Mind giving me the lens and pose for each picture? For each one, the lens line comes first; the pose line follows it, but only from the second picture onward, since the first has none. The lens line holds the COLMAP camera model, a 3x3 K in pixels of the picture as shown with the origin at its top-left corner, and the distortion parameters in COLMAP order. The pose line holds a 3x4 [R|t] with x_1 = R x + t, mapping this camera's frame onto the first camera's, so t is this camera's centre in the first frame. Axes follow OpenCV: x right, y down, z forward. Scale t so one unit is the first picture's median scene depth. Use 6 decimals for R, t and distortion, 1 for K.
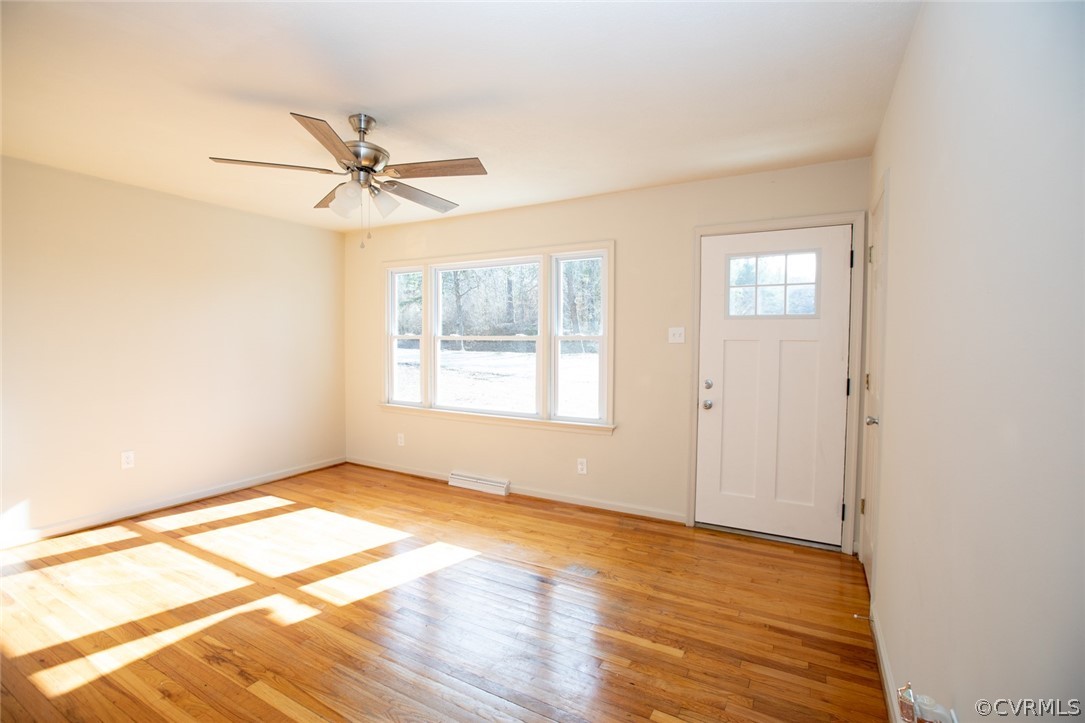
lens RADIAL K [[498.6, 0, 542.5], [0, 498.6, 361.5], [0, 0, 1]] dist [-0.002022, 0.000408]
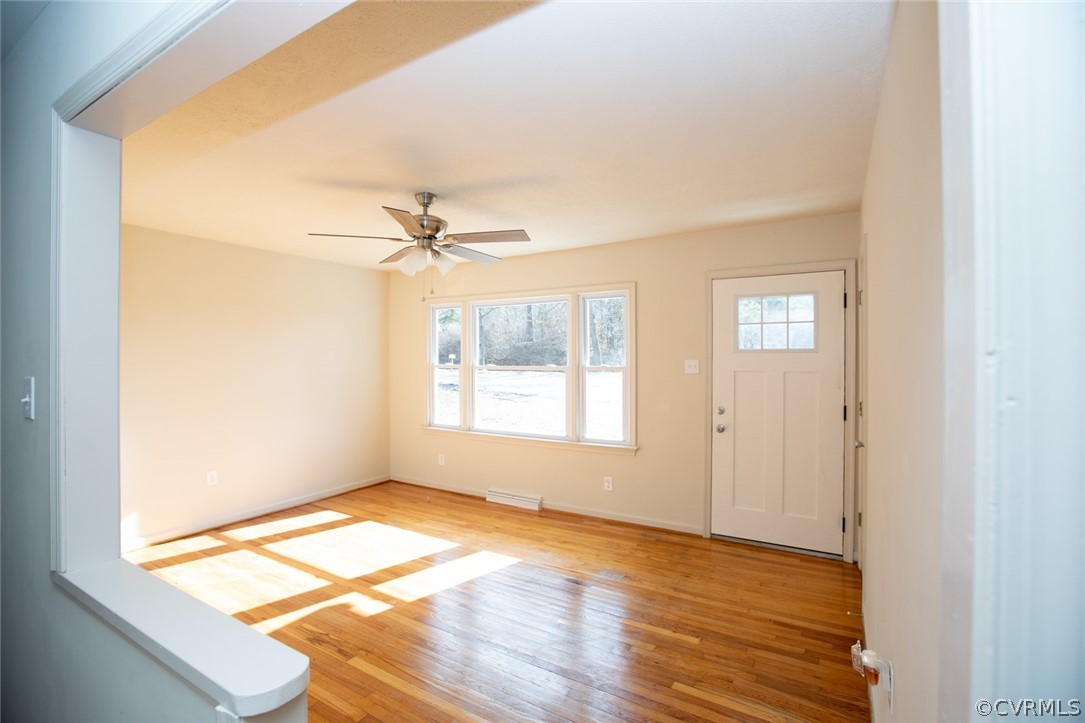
lens RADIAL K [[498.6, 0, 542.5], [0, 498.6, 361.5], [0, 0, 1]] dist [-0.002022, 0.000408]
pose [[0.999266, -0.008908, -0.037270, -0.029639], [0.007633, 0.999385, -0.034213, -0.032357], [0.037552, 0.033904, 0.998719, -0.159129]]
